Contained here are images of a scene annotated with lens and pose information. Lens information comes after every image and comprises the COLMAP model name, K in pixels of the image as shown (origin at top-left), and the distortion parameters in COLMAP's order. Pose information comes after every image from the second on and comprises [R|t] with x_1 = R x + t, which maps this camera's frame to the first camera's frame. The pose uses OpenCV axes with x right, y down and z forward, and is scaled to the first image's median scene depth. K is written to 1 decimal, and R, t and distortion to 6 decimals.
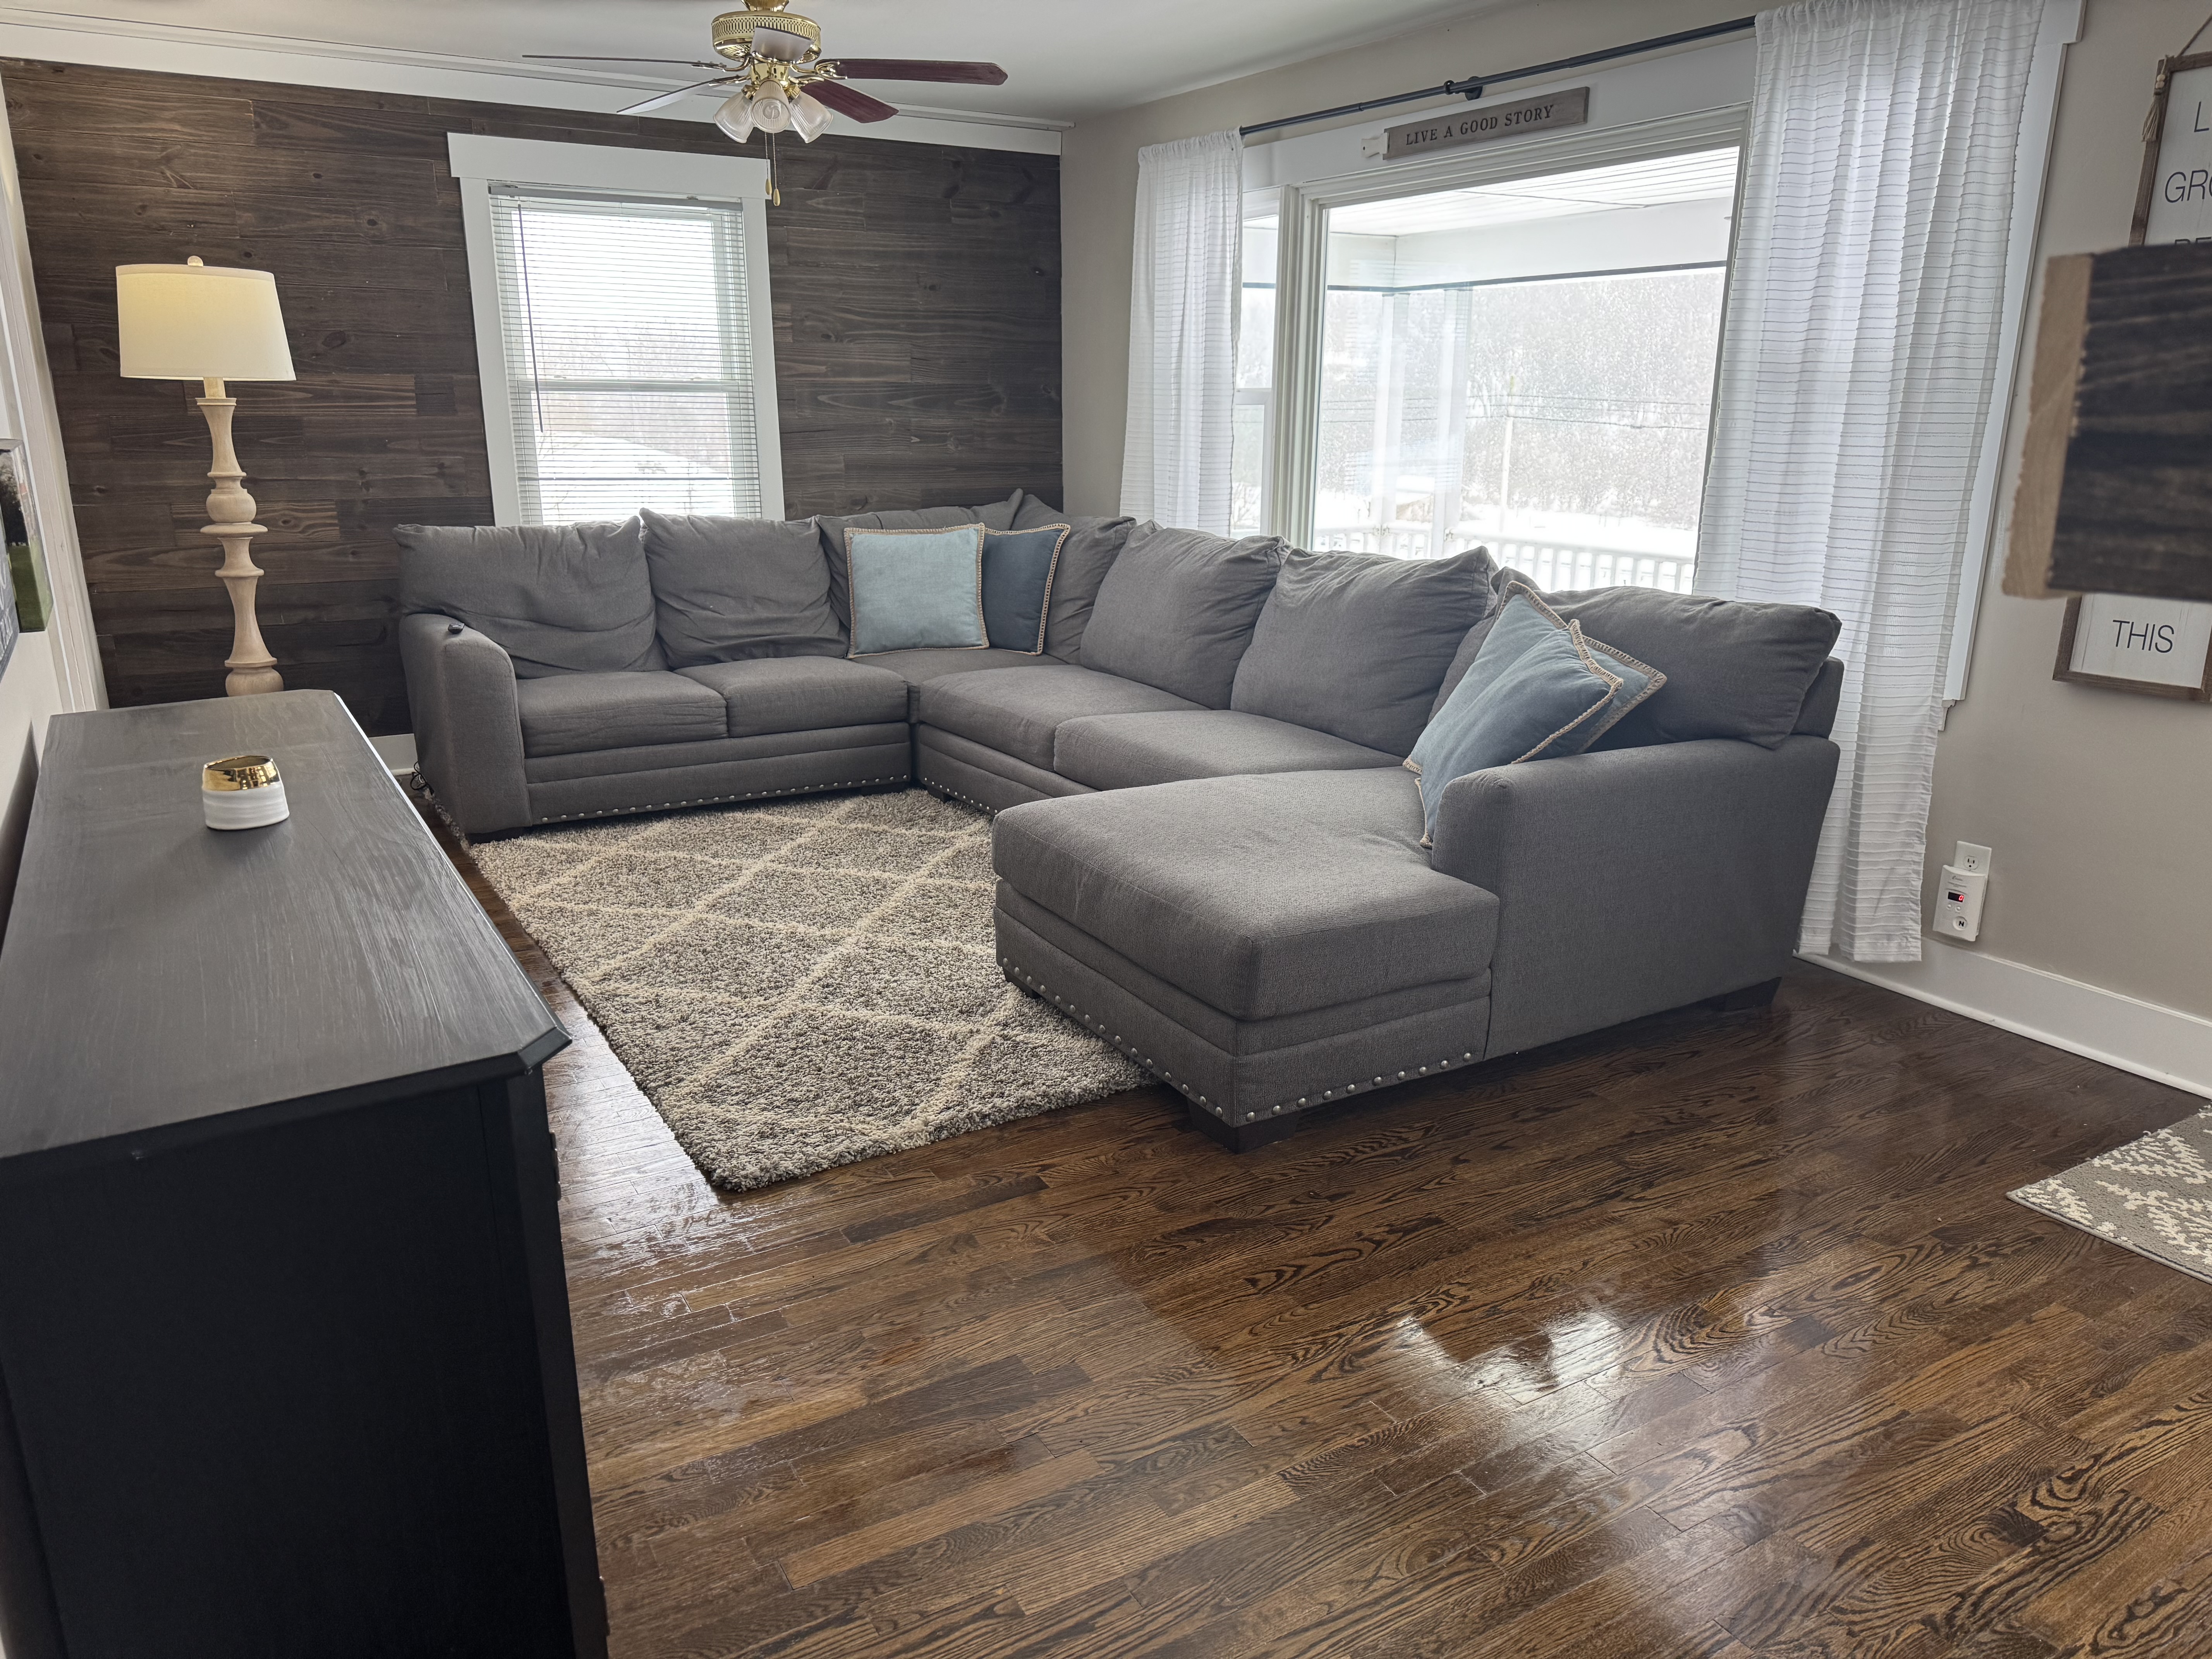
lens RADIAL K [[1550.1, 0, 1100.0], [0, 1550.1, 832.9], [0, 0, 1]] dist [0.127417, -0.161774]
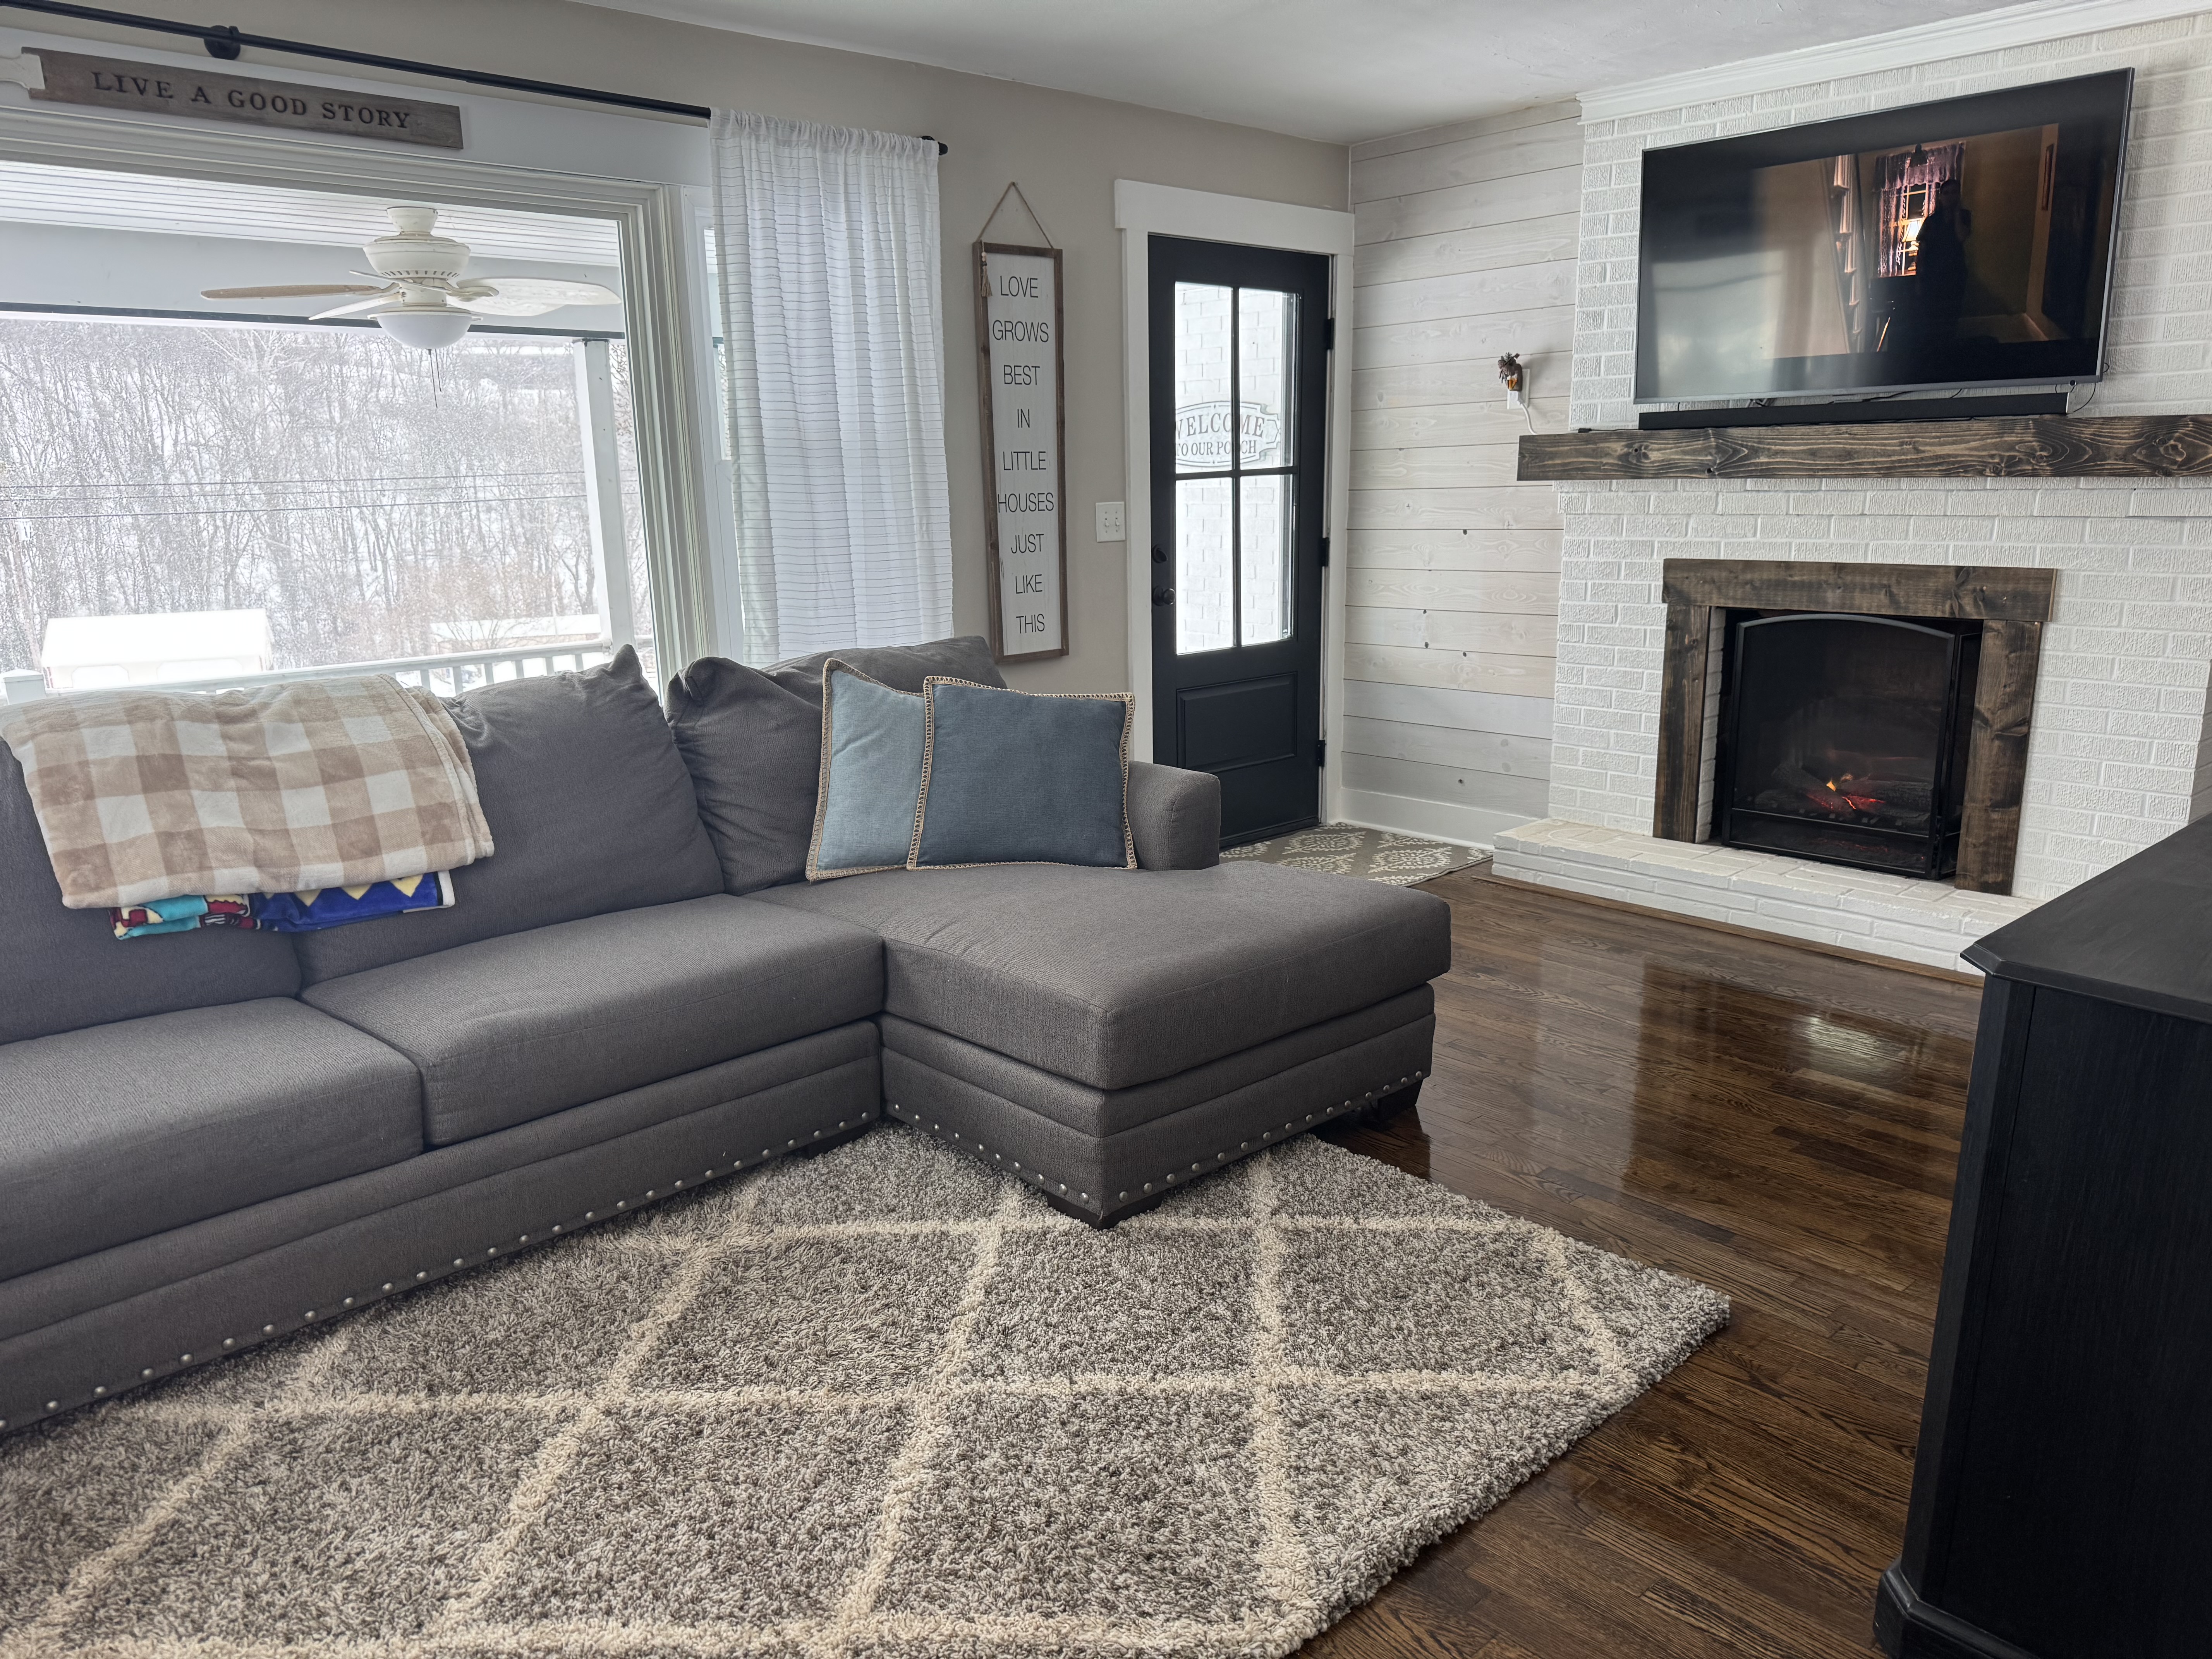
lens RADIAL K [[1553.3, 0, 1101.5], [0, 1553.3, 847.8], [0, 0, 1]] dist [0.051237, -0.046340]
pose [[-0.206865, -0.231666, 0.950546, -0.750024], [0.278202, 0.917527, 0.284163, -0.296602], [-0.937982, 0.323227, -0.125354, 1.067694]]
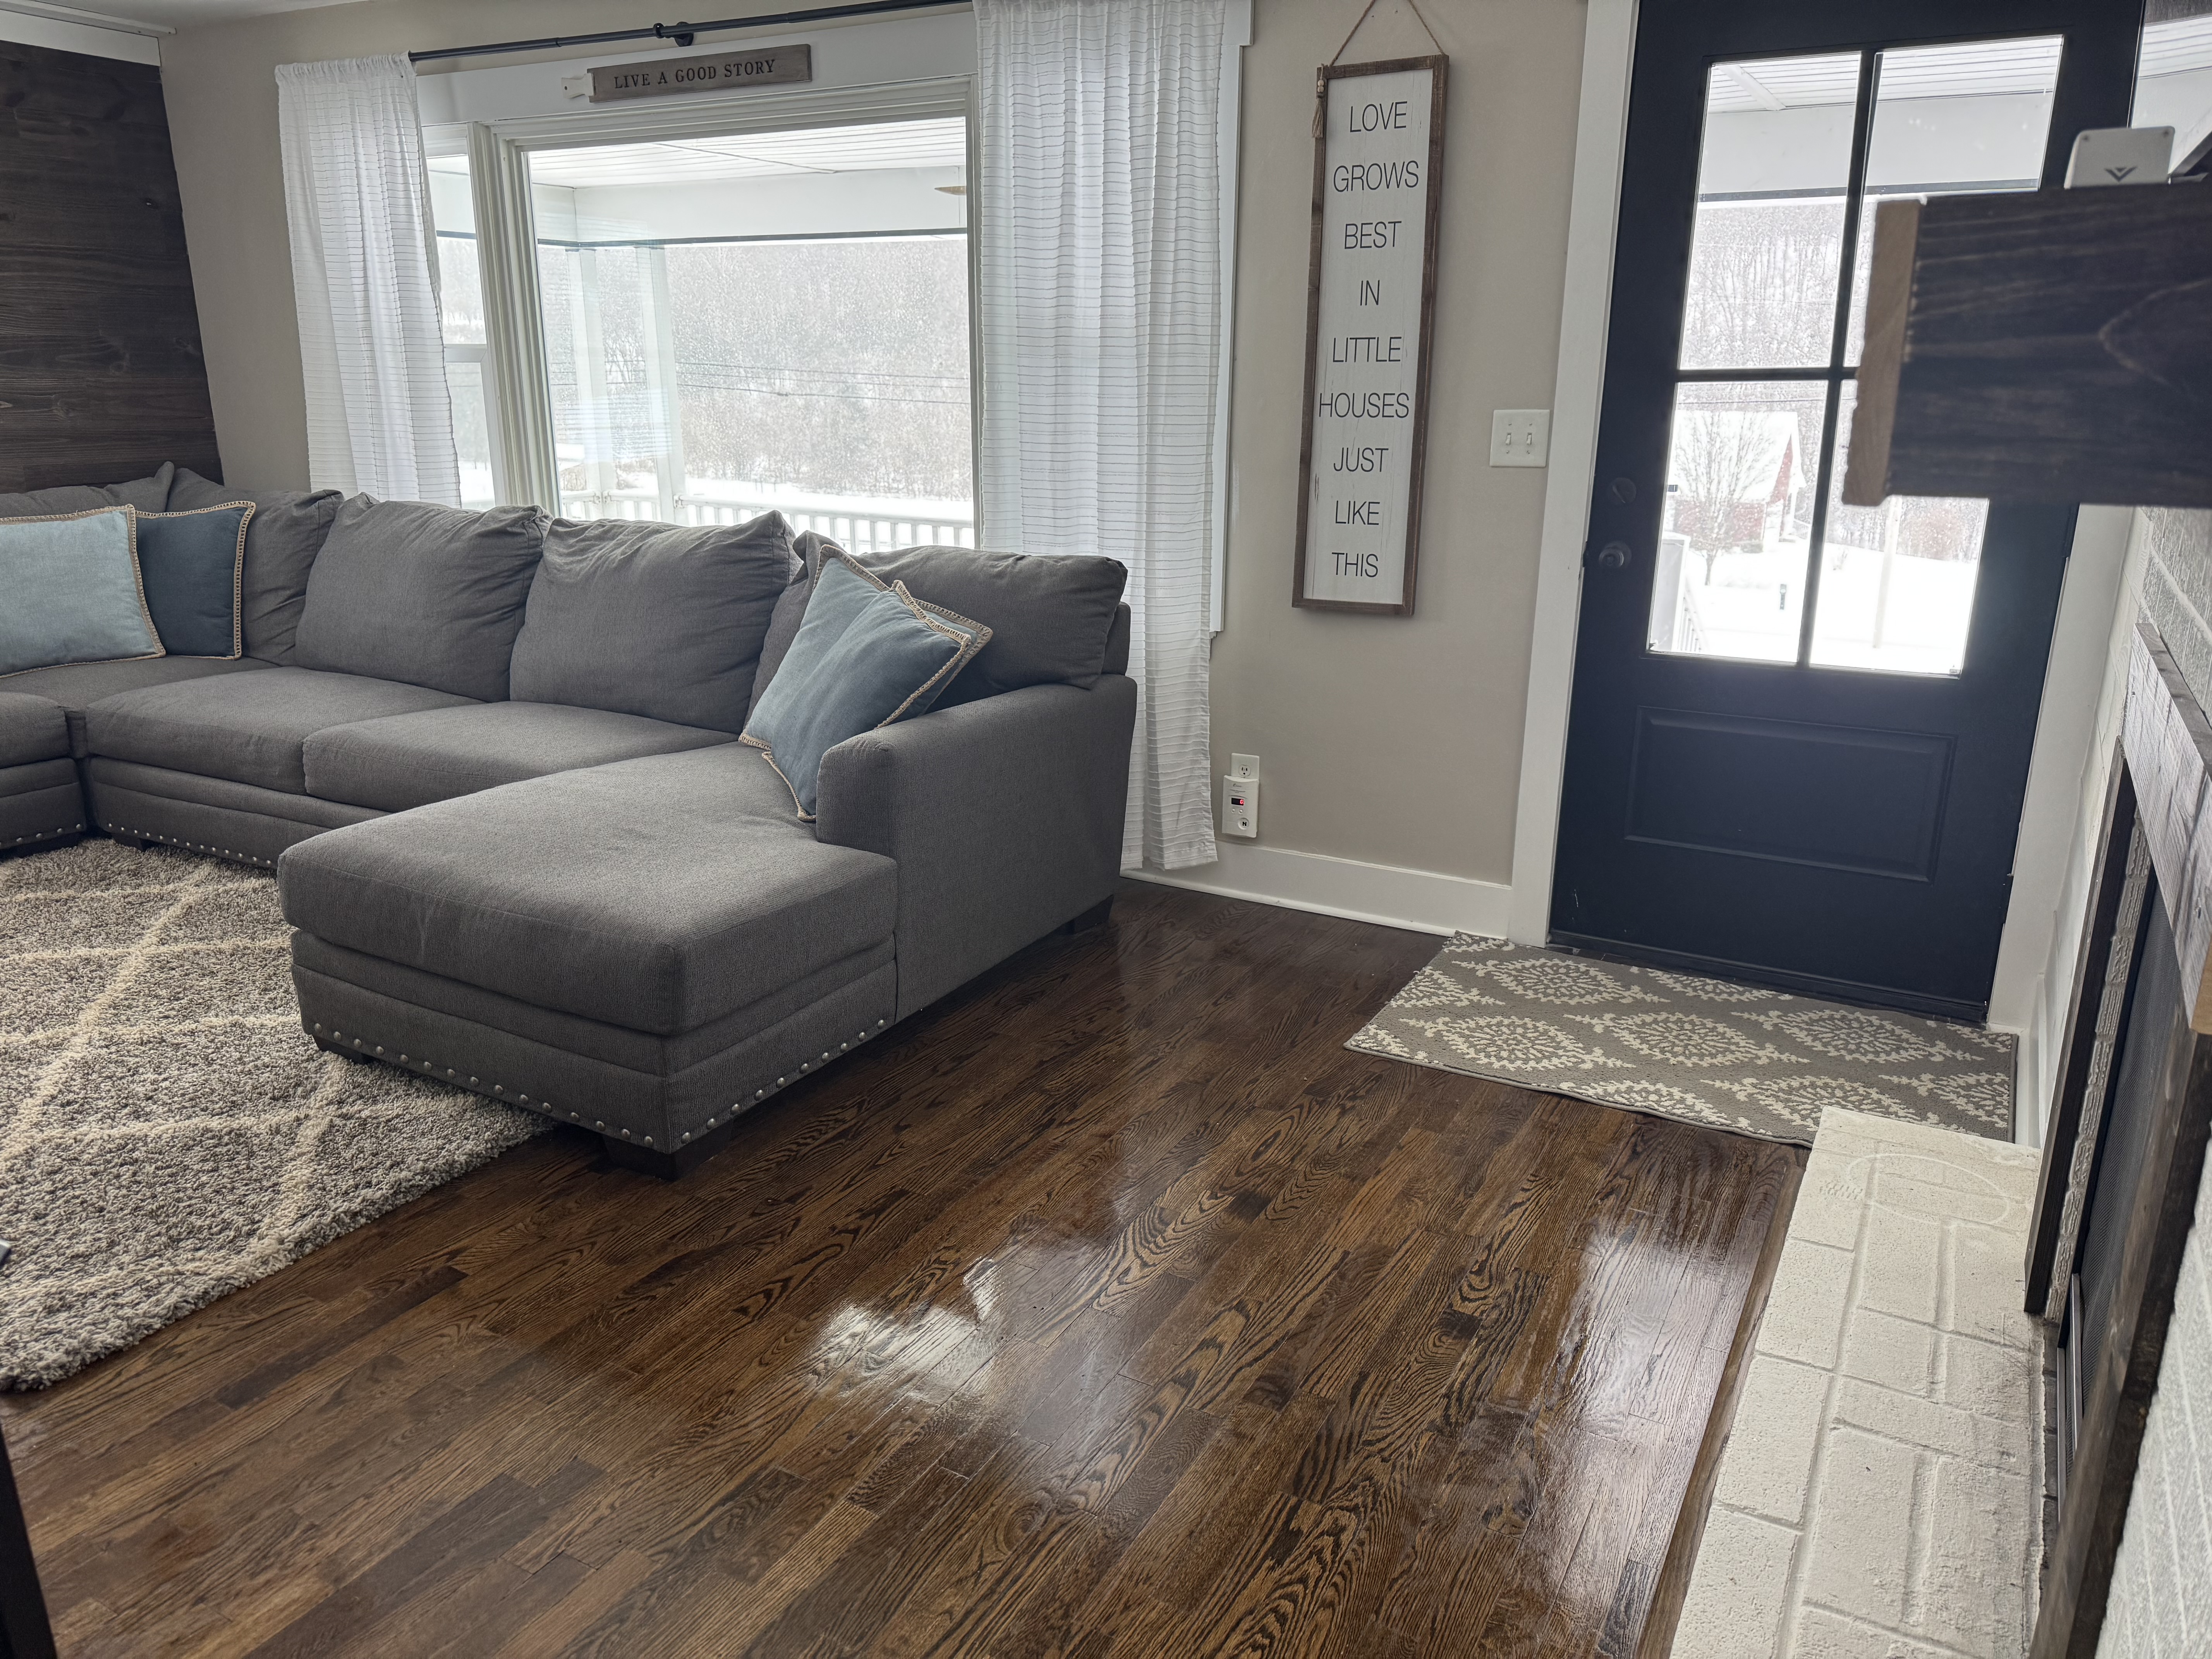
lens RADIAL K [[1551.3, 0, 1106.0], [0, 1551.3, 829.5], [0, 0, 1]] dist [0.137532, -0.205491]
pose [[0.868134, -0.140056, 0.476159, -0.085410], [0.131726, 0.989972, 0.051024, -0.009883], [-0.478530, 0.018426, 0.877878, 0.053452]]
